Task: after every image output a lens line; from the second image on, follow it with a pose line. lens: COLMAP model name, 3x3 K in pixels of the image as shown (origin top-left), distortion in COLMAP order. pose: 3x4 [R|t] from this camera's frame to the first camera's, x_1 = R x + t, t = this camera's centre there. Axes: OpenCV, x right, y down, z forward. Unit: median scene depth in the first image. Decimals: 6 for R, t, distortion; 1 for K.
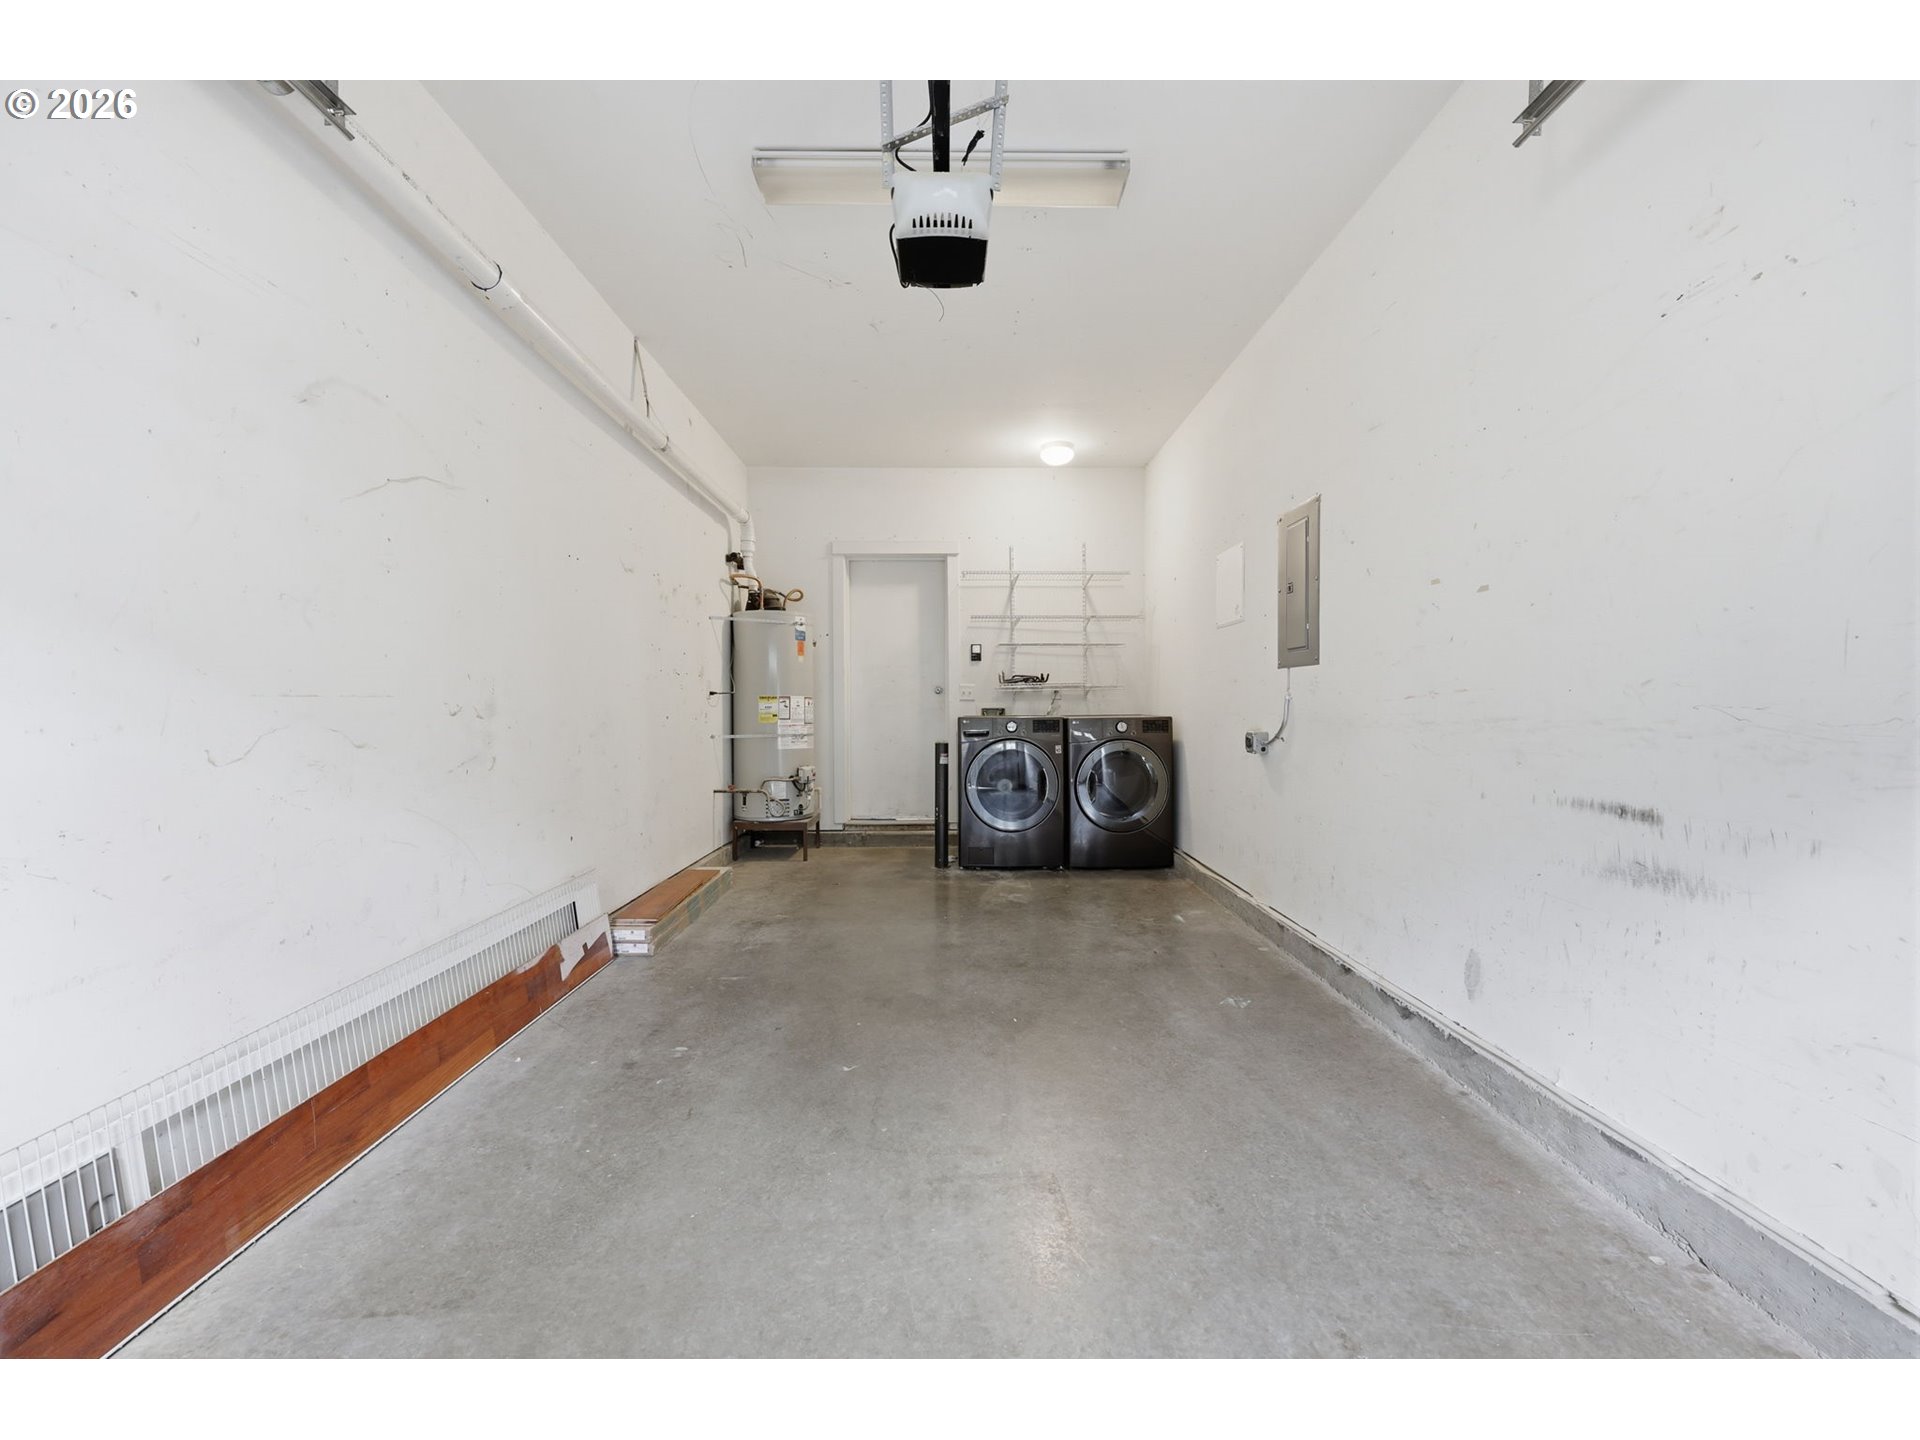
lens RADIAL K [[782.8, 0, 952.2], [0, 782.8, 715.3], [0, 0, 1]] dist [0.000210, 0.000054]
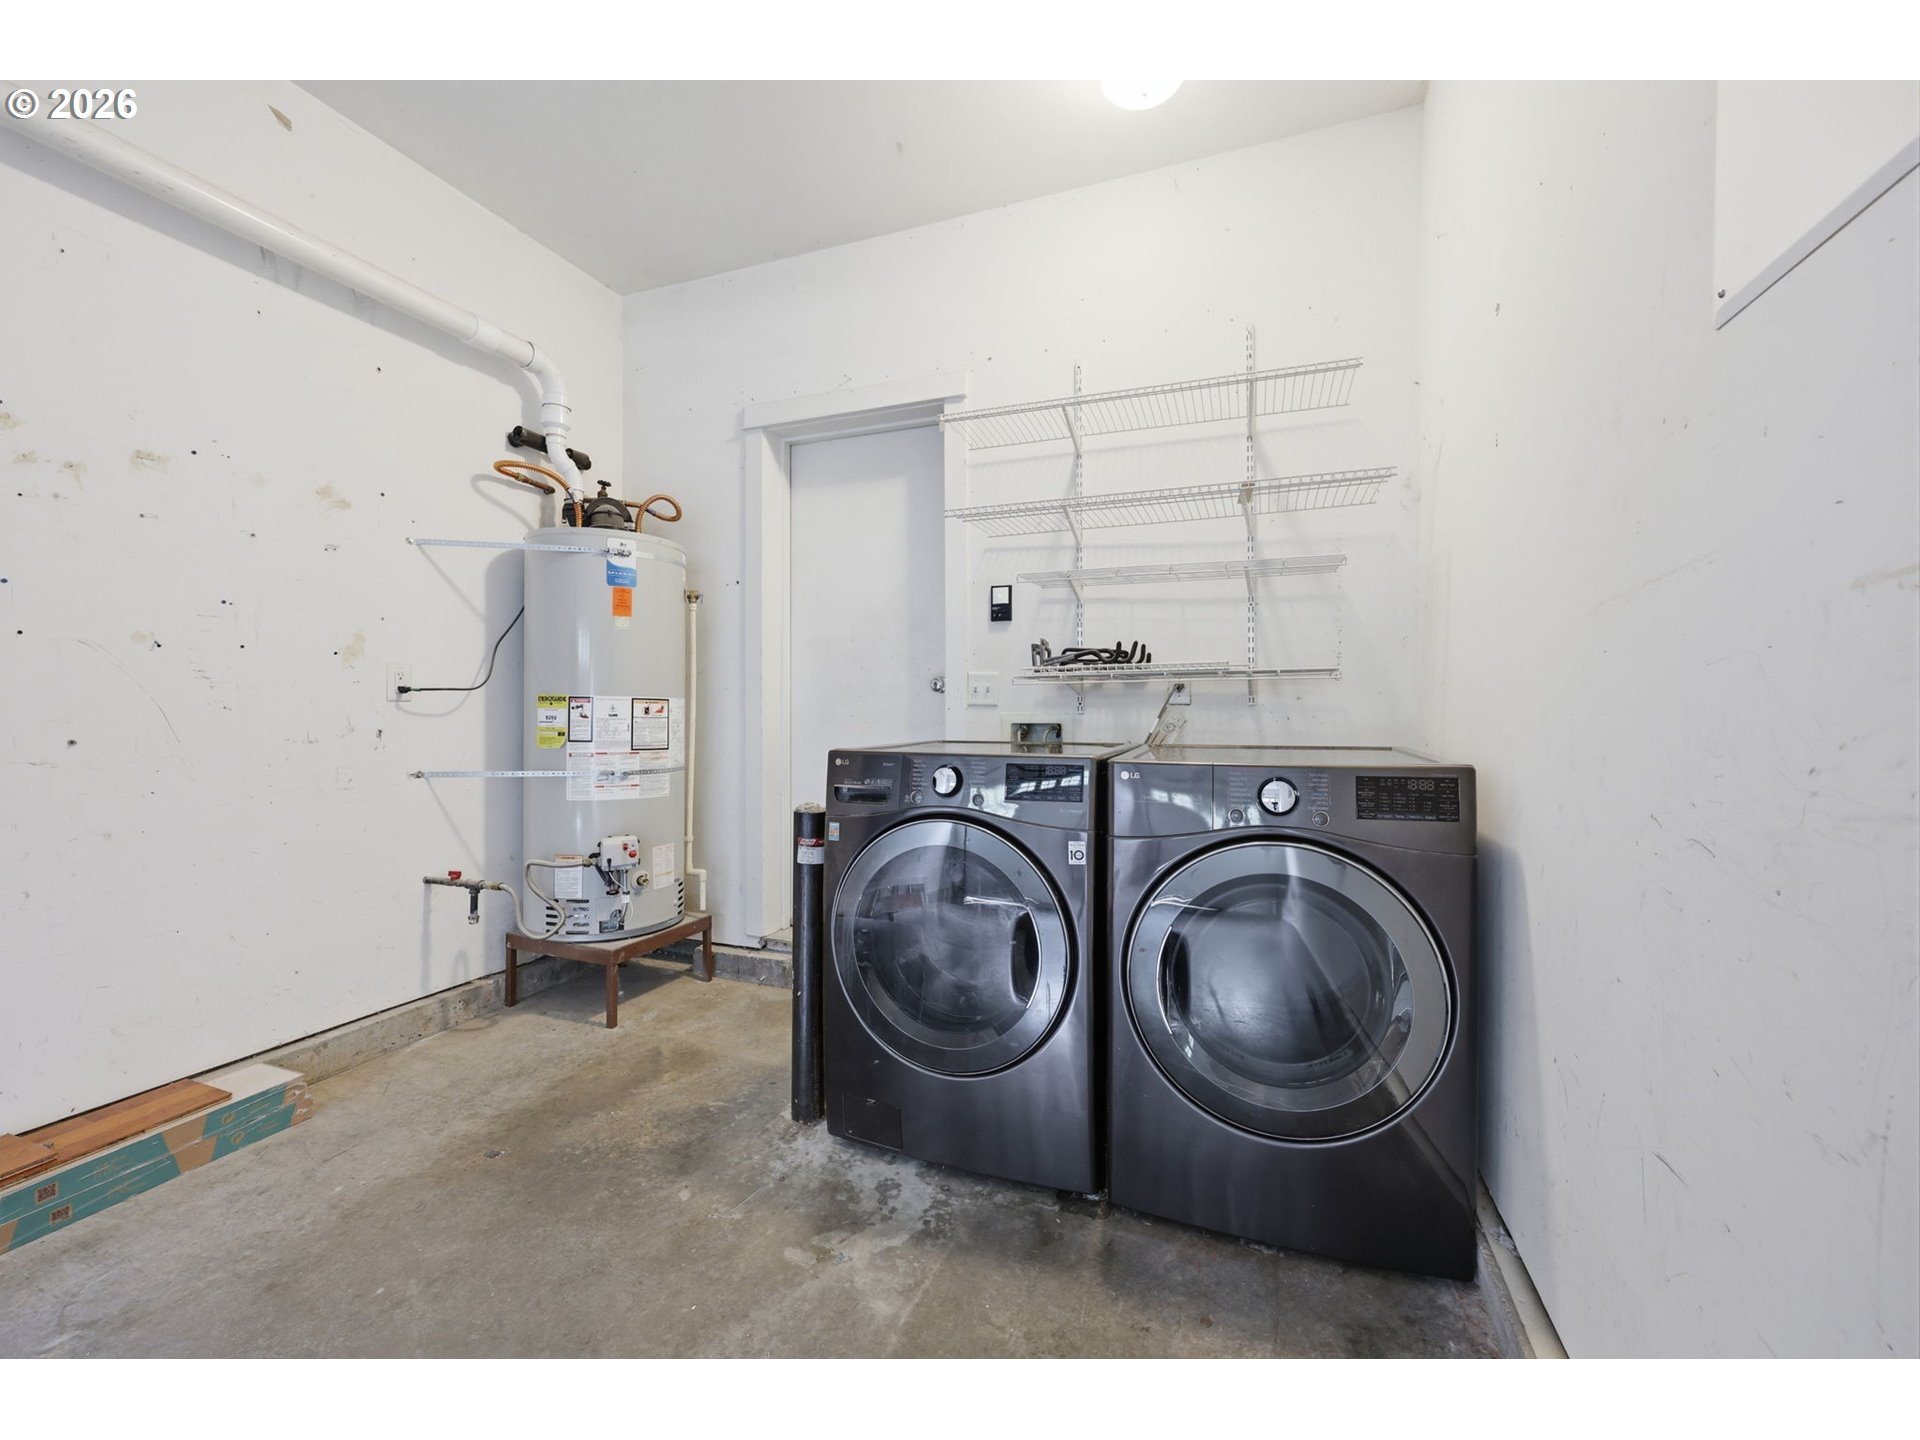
lens RADIAL K [[766.0, 0, 958.7], [0, 766.0, 727.0], [0, 0, 1]] dist [0.000504, -0.000002]
pose [[0.931651, 0.013979, -0.363084, 0.190404], [-0.010326, 0.999875, 0.012001, -0.012897], [0.363207, -0.007431, 0.931679, 0.620045]]
